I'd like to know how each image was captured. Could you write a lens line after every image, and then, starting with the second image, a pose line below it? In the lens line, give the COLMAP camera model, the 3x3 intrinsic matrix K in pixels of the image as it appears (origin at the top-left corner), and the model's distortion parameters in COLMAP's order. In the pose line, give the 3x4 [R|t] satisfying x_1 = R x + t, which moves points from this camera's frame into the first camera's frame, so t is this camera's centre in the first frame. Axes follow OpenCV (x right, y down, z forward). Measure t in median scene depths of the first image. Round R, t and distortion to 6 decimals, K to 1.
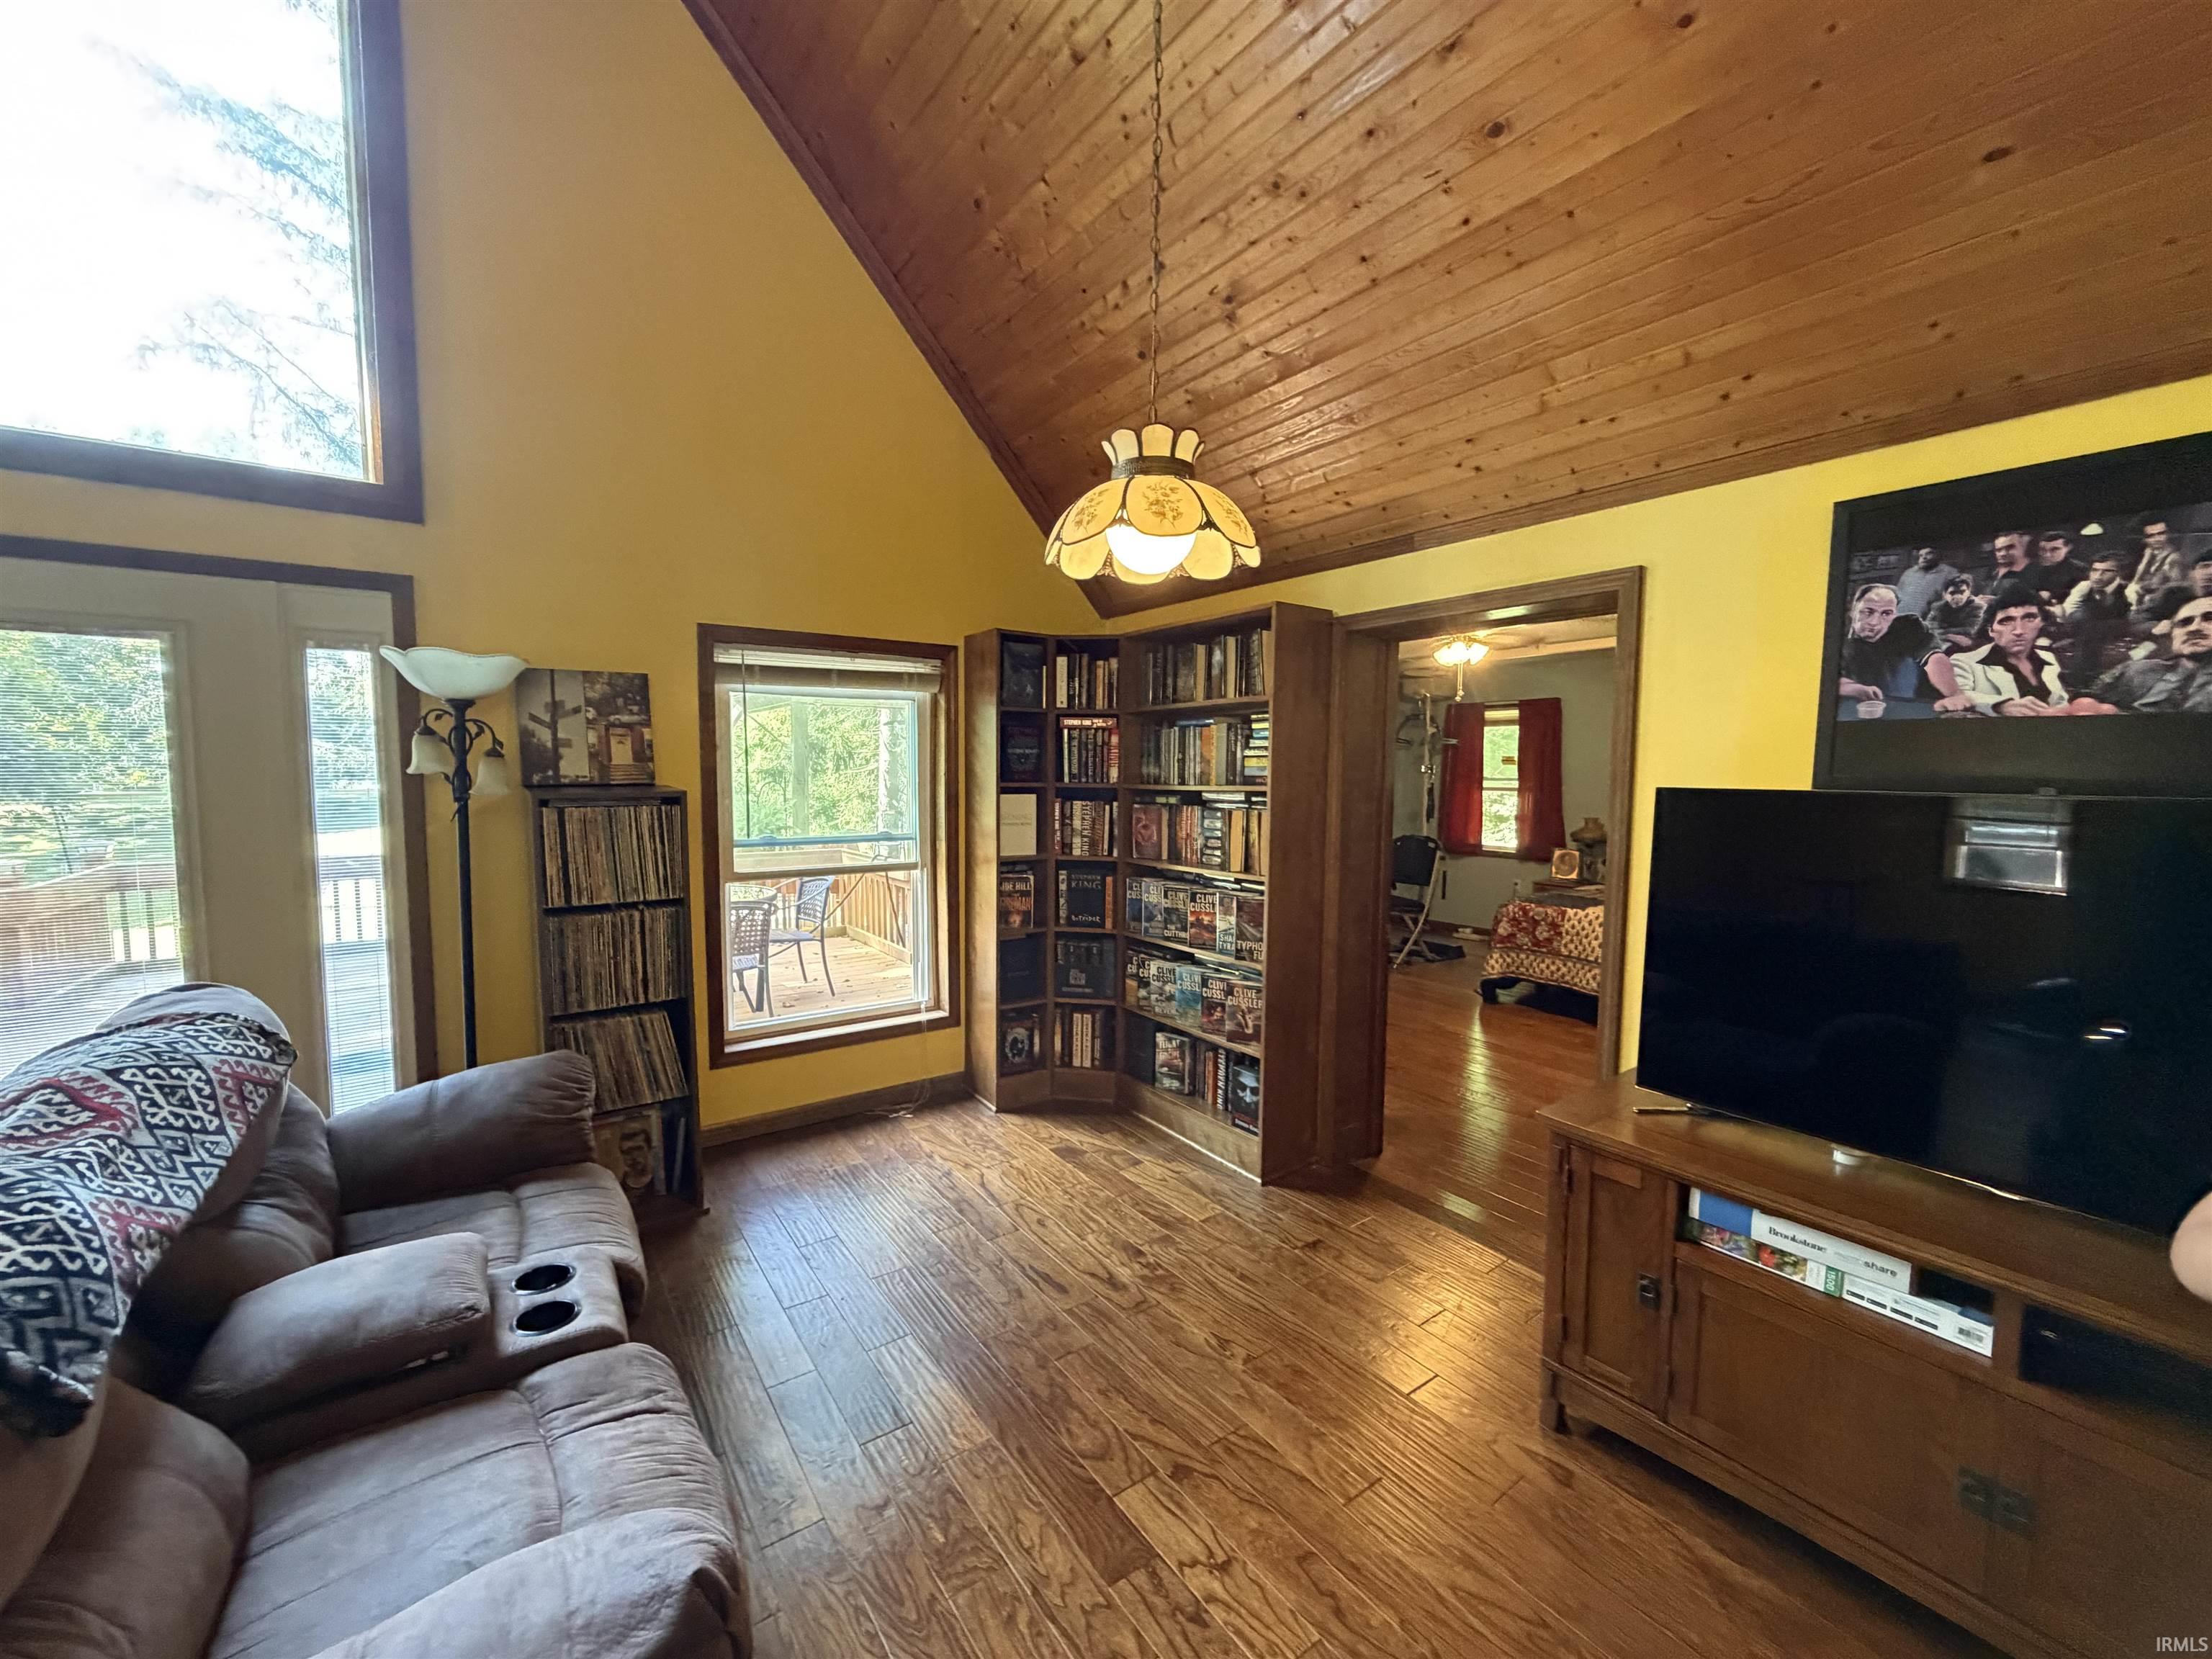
lens RADIAL K [[885.2, 0, 1099.9], [0, 885.2, 832.6], [0, 0, 1]] dist [0.000505, 0.000104]
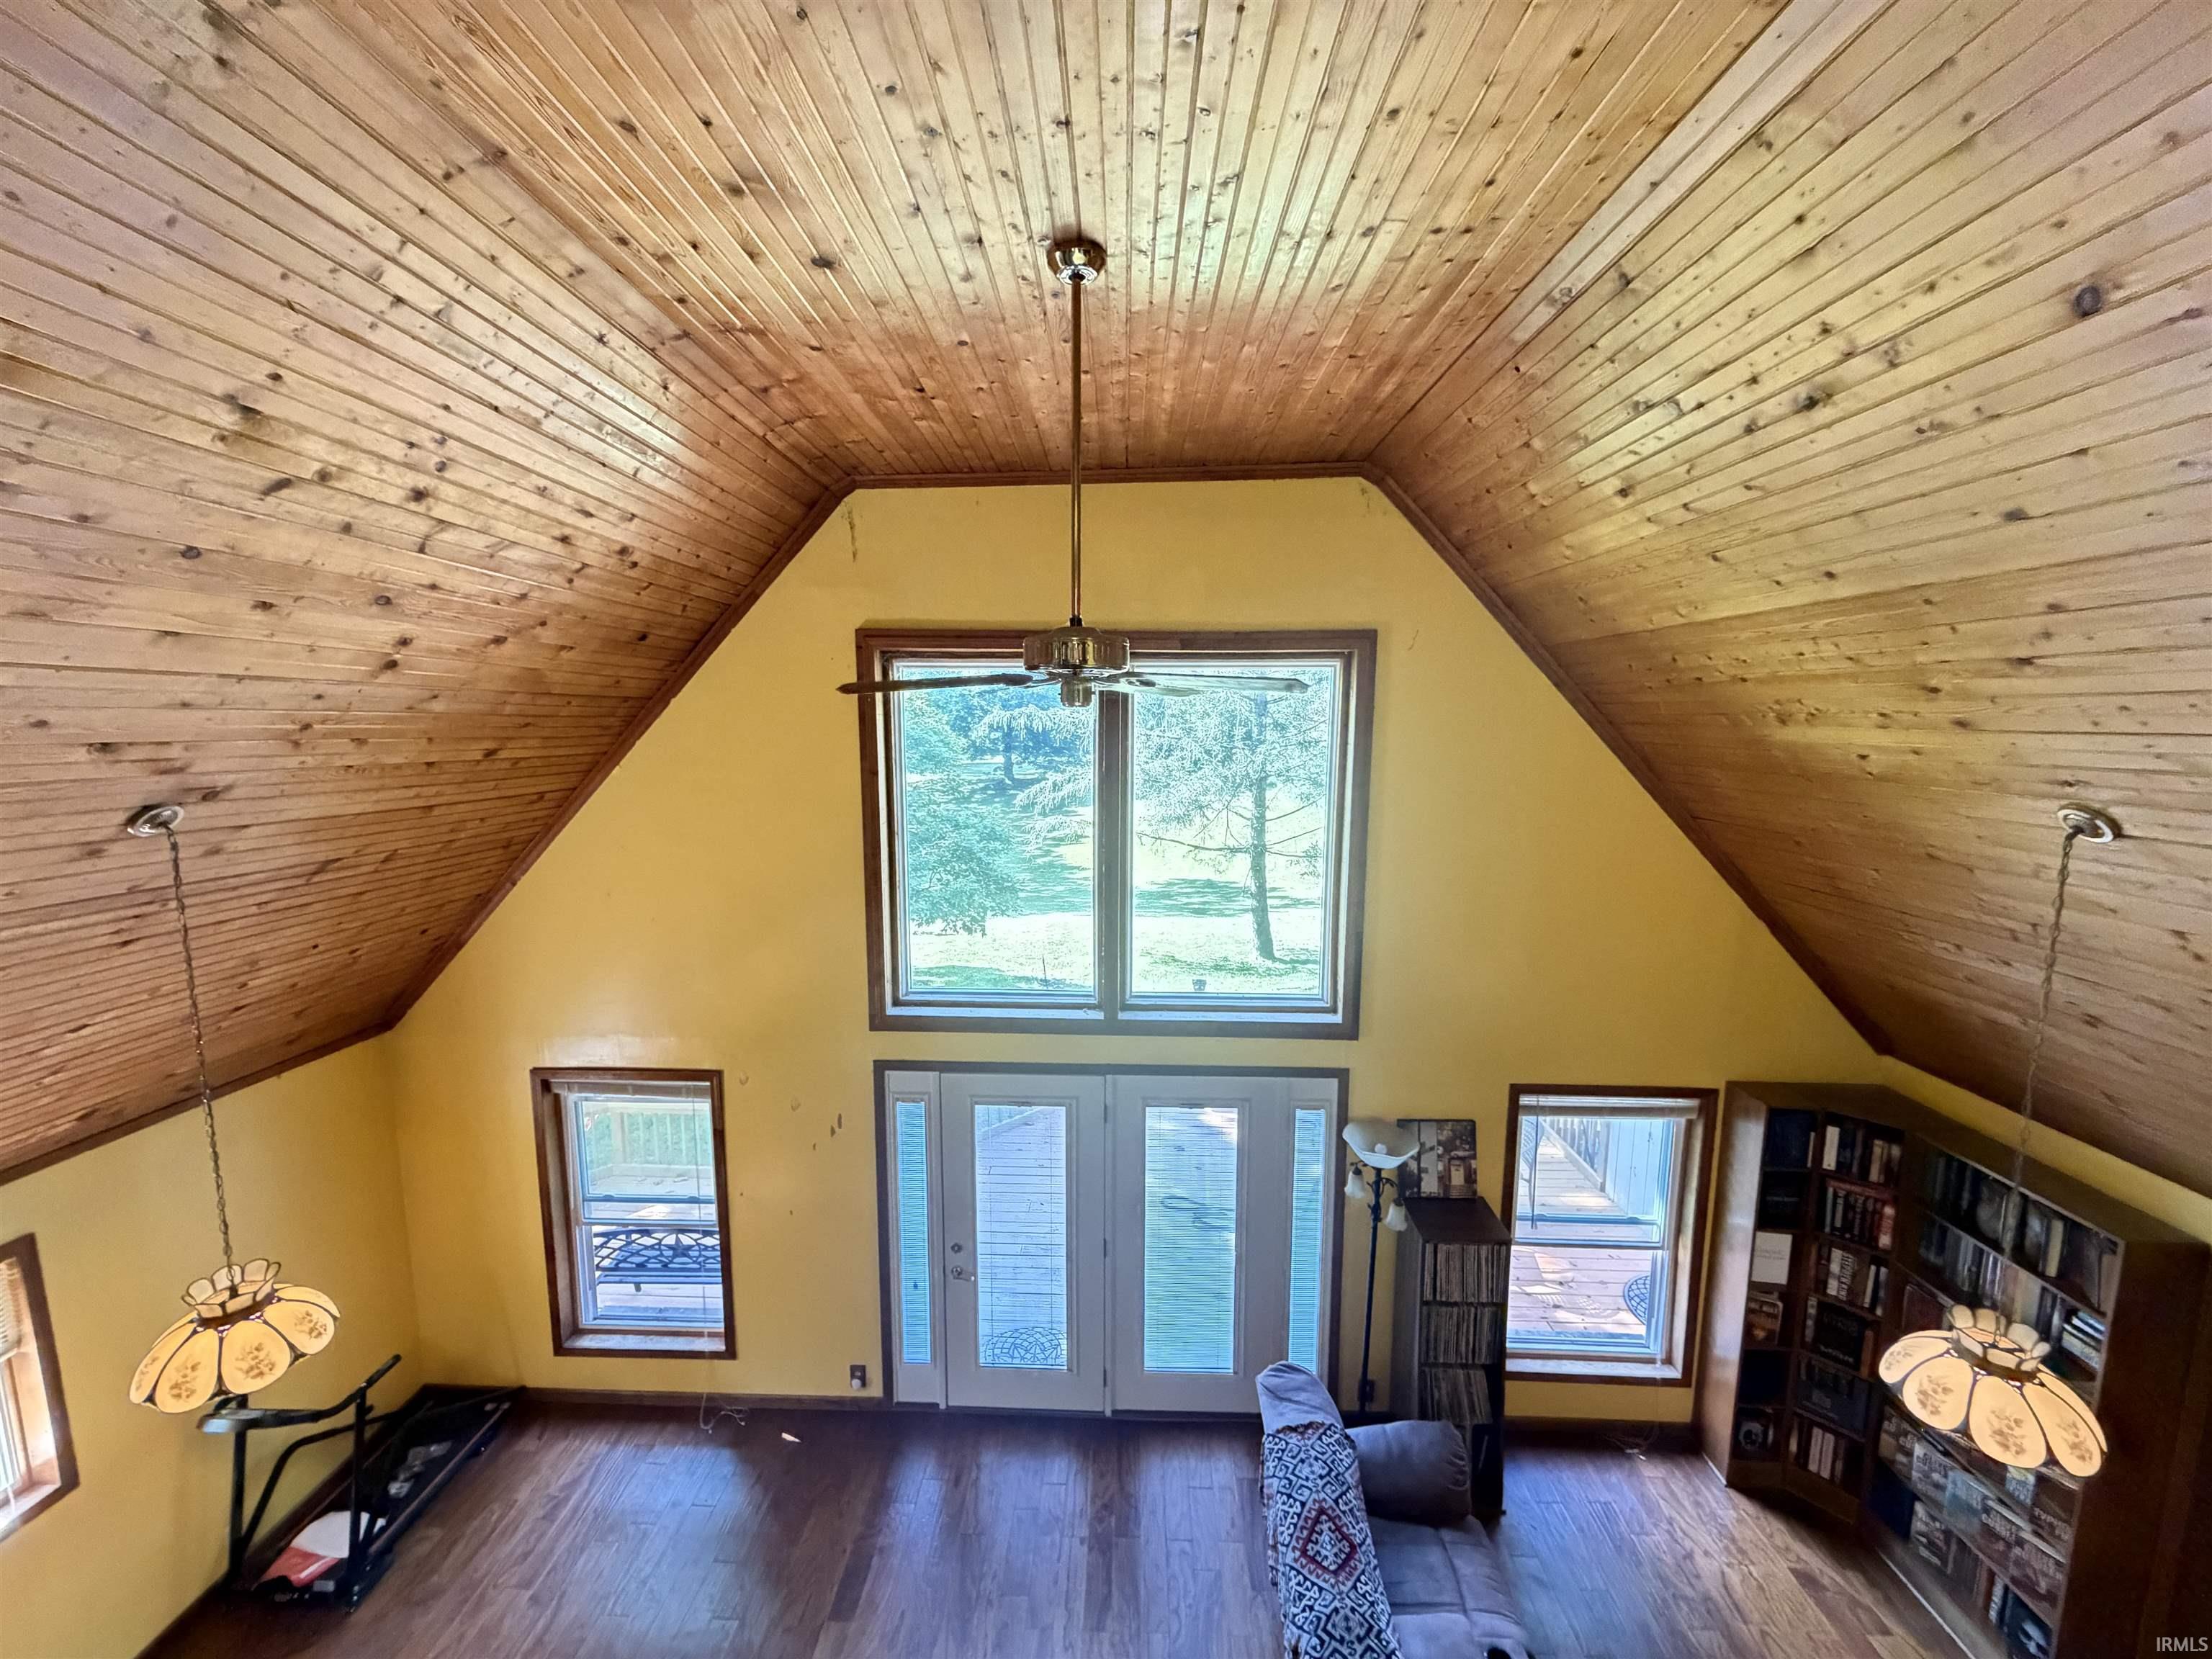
lens RADIAL K [[881.6, 0, 1097.2], [0, 881.6, 834.9], [0, 0, 1]] dist [-0.000656, 0.000611]
pose [[0.791309, 0.073643, -0.606965, -0.143489], [-0.041653, 0.996907, 0.066650, -0.662731], [0.609996, -0.027458, 0.791929, -0.478976]]
